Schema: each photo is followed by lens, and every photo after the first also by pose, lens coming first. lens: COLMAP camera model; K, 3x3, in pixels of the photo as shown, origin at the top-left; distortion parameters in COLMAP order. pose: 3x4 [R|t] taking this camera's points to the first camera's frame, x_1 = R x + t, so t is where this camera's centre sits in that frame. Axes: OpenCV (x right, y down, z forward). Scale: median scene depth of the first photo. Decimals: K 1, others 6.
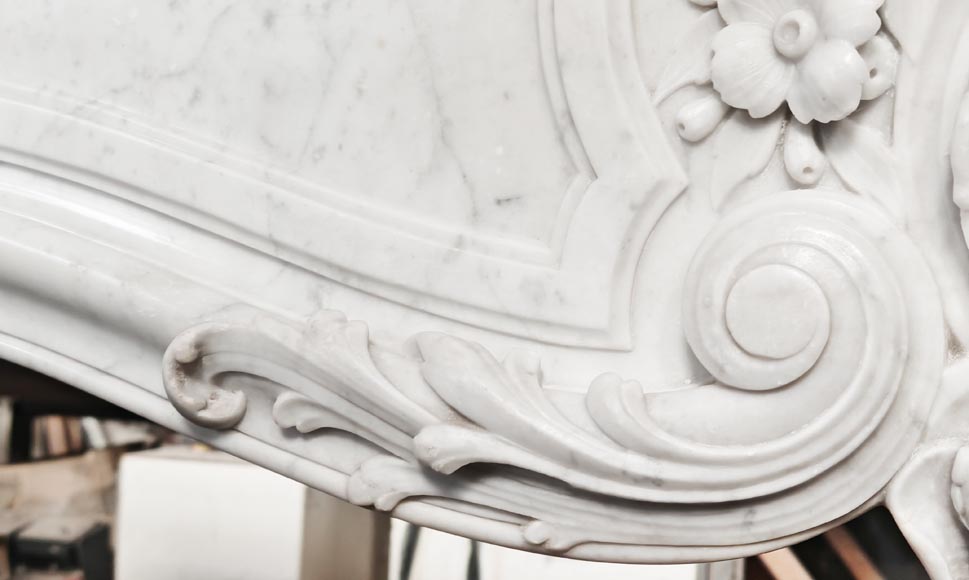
lens RADIAL K [[1596.0, 0, 445.7], [0, 1596.0, 334.6], [0, 0, 1]] dist [0.110691, 0.014893]
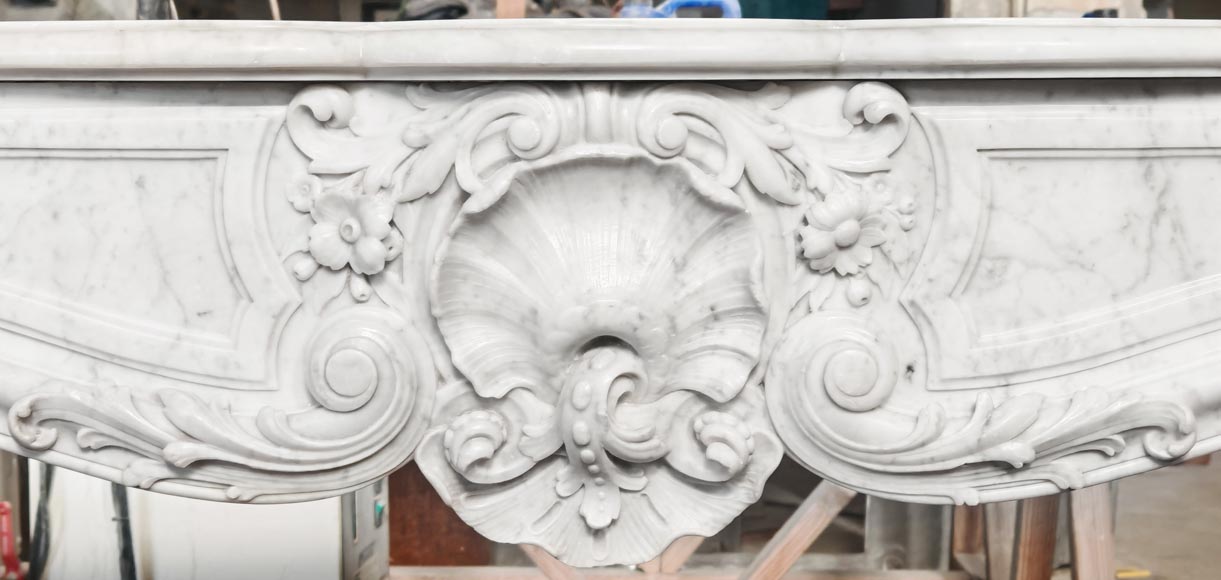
lens RADIAL K [[2152.3, 0, 537.9], [0, 2152.3, 291.1], [0, 0, 1]] dist [0.103629, -0.005623]
pose [[0.968045, -0.079165, 0.237954, -0.180076], [0.060201, 0.994480, 0.085943, -0.305035], [-0.243444, -0.068872, 0.967467, -1.500142]]
